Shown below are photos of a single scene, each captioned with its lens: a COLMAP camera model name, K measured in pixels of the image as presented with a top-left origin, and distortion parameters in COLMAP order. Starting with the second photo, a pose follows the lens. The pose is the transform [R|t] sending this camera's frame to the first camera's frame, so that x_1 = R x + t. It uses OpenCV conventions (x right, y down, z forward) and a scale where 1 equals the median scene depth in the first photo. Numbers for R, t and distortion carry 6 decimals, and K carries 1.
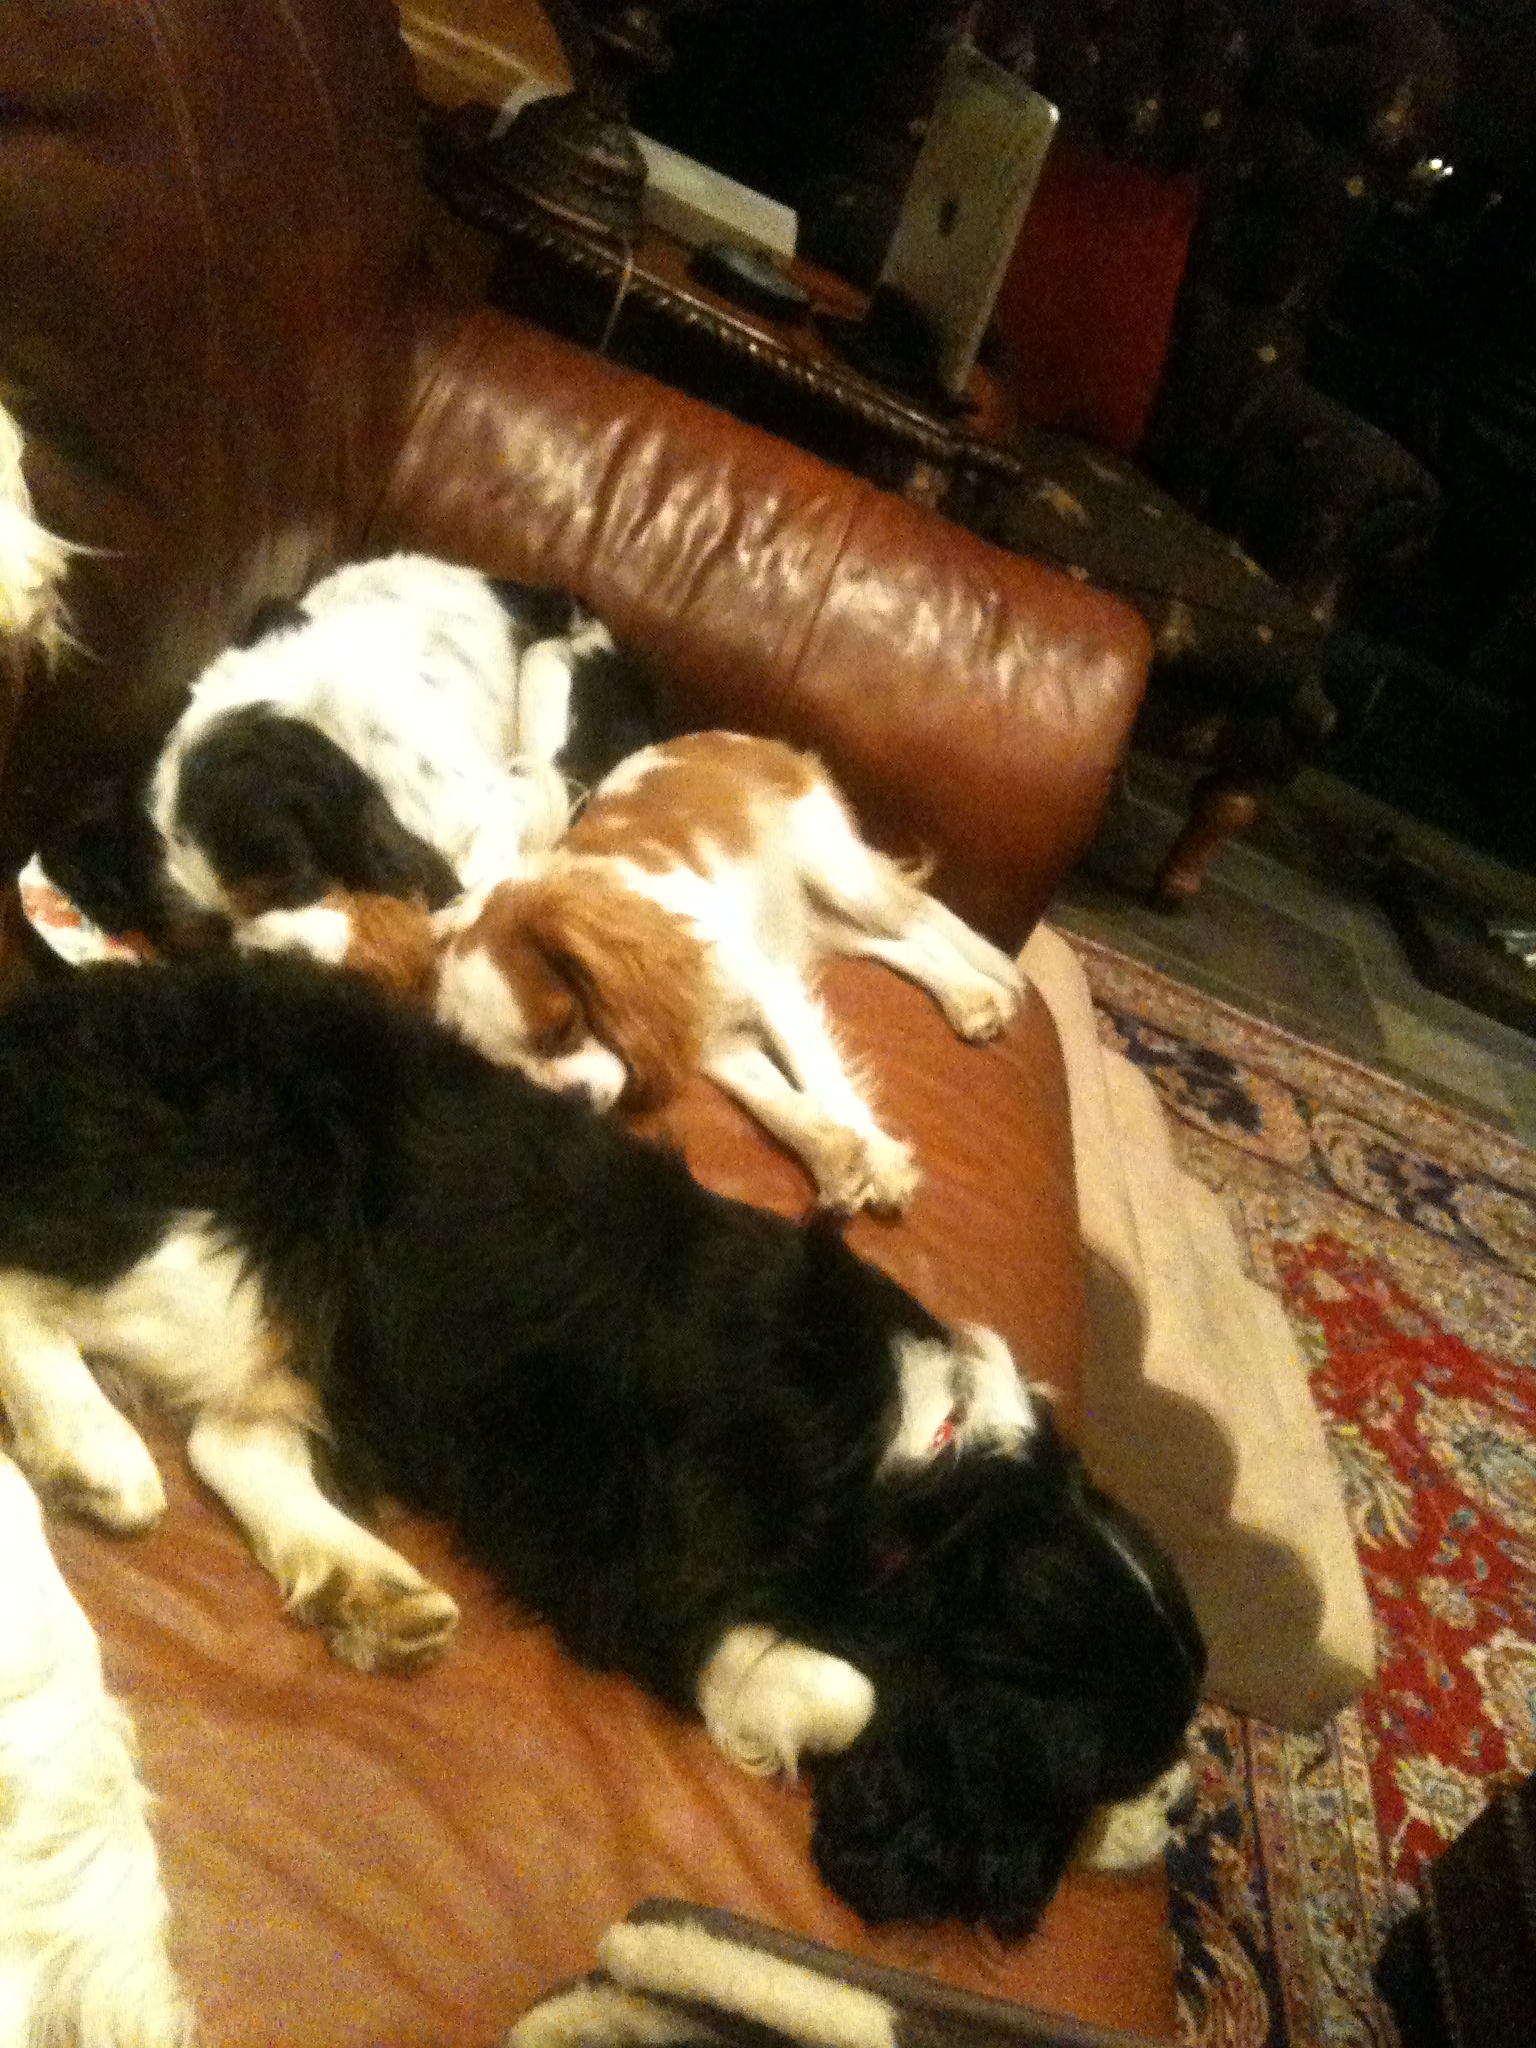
lens RADIAL K [[2161.7, 0, 768.0], [0, 2161.7, 1024.0], [0, 0, 1]] dist [0.105237, -0.373160]
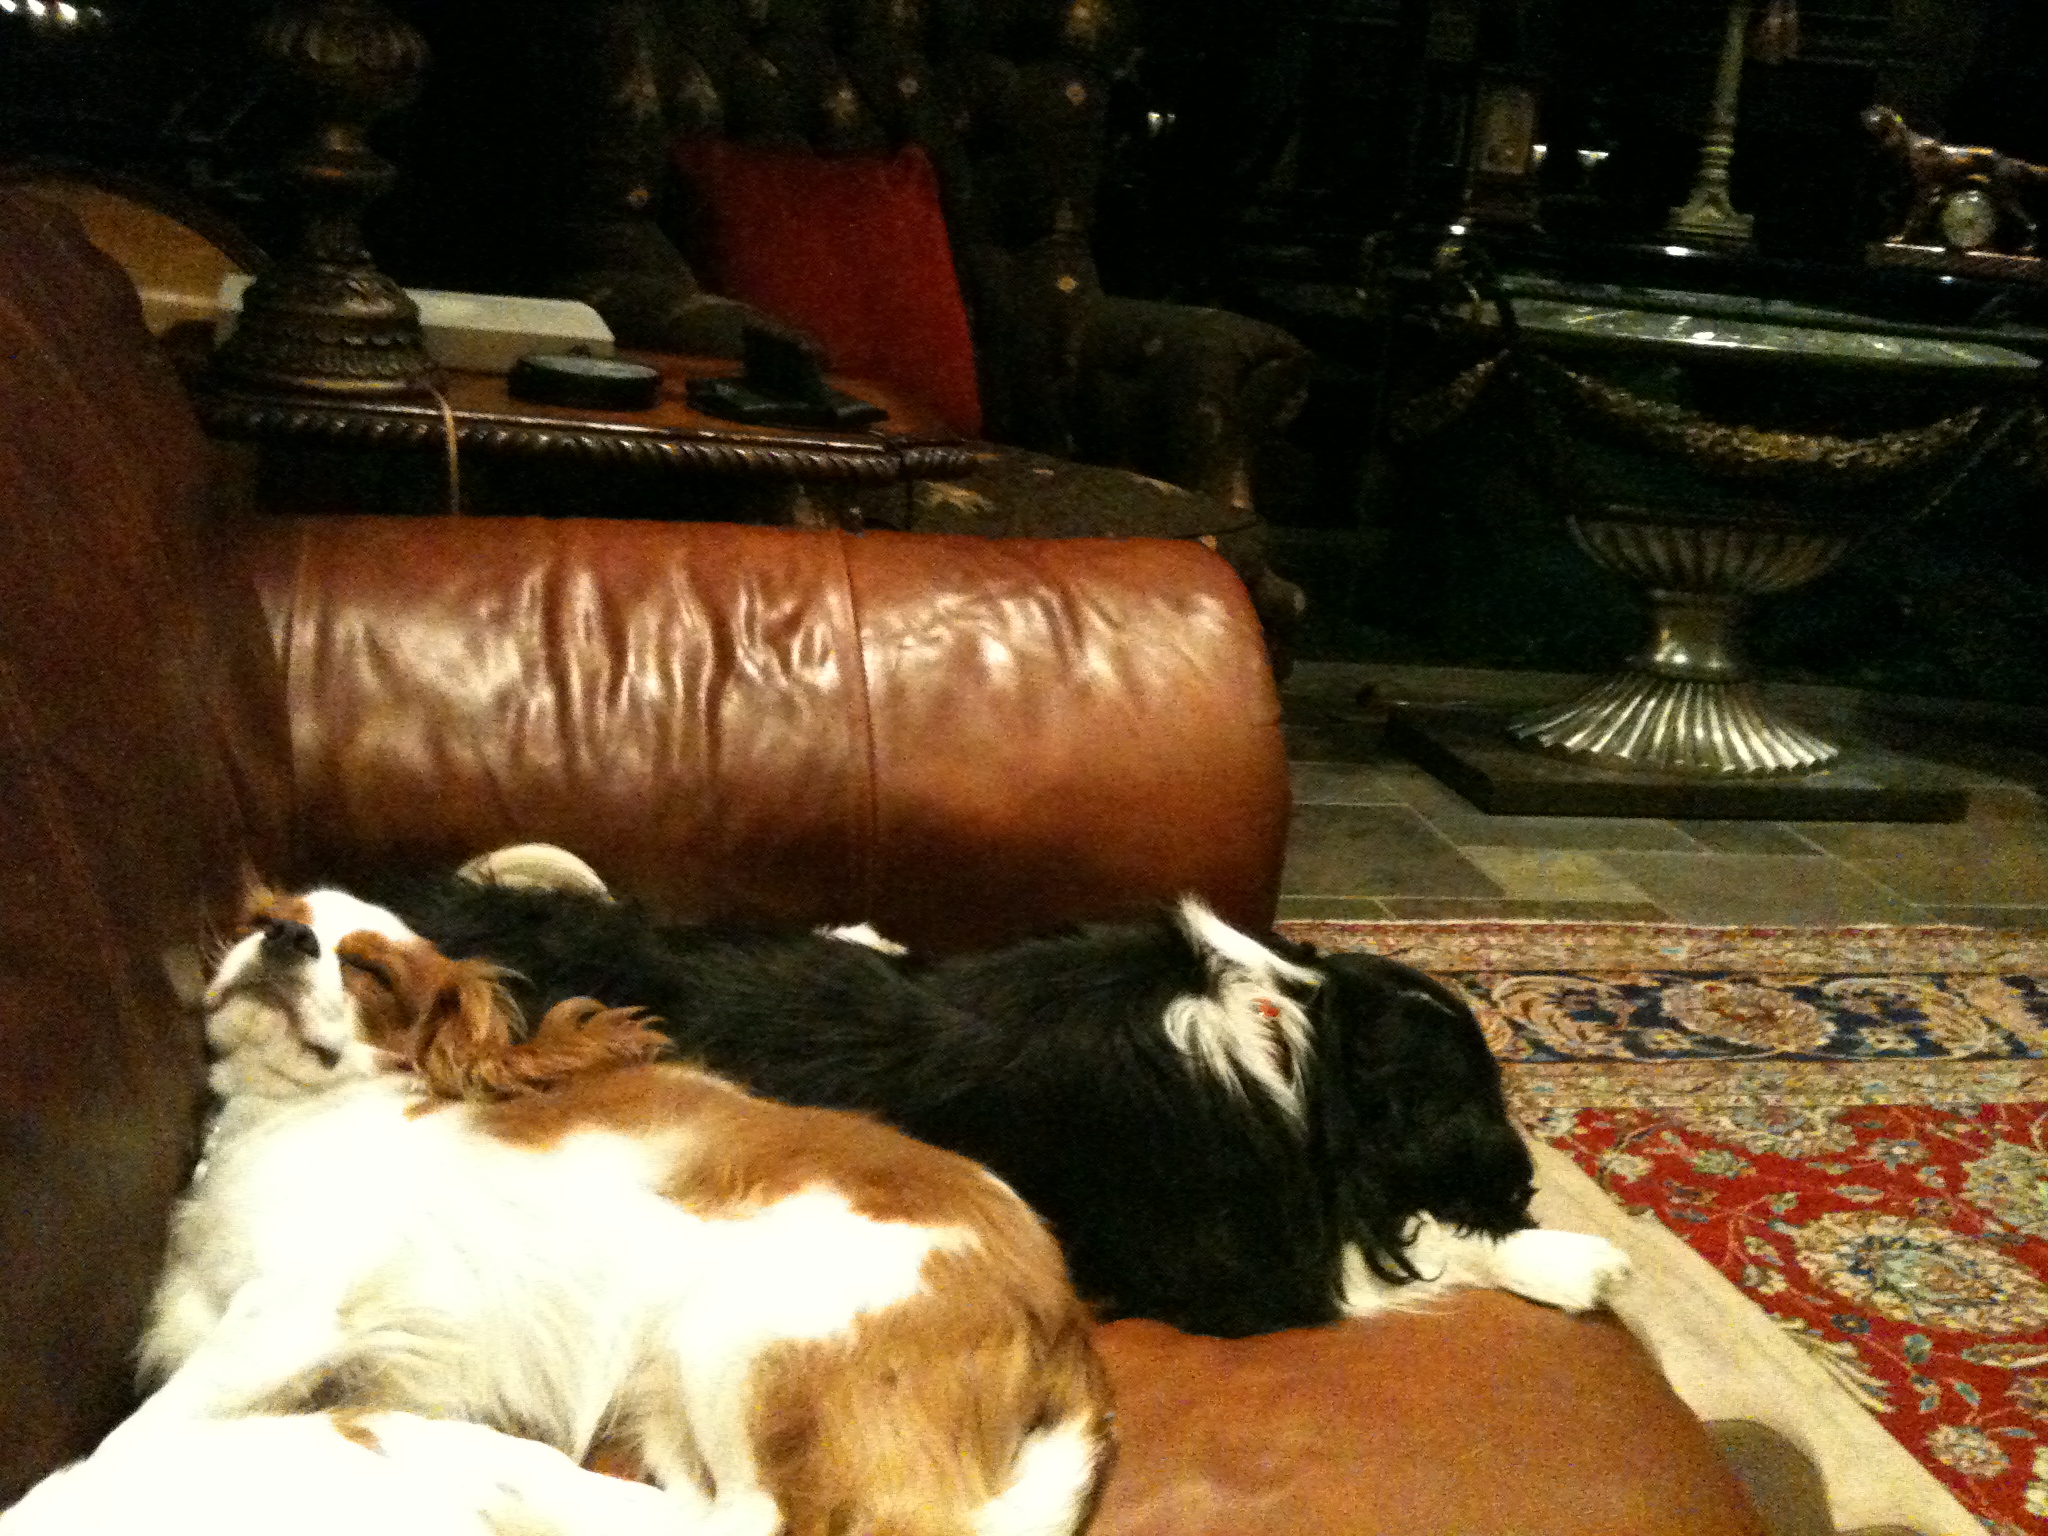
lens RADIAL K [[2161.7, 0, 1024.5], [0, 2161.7, 789.7], [0, 0, 1]] dist [0.105237, -0.373160]
pose [[0.898581, -0.408197, 0.161019, -0.038646], [0.425705, 0.899938, -0.094266, -0.034372], [-0.106428, 0.153252, 0.982439, 0.130974]]
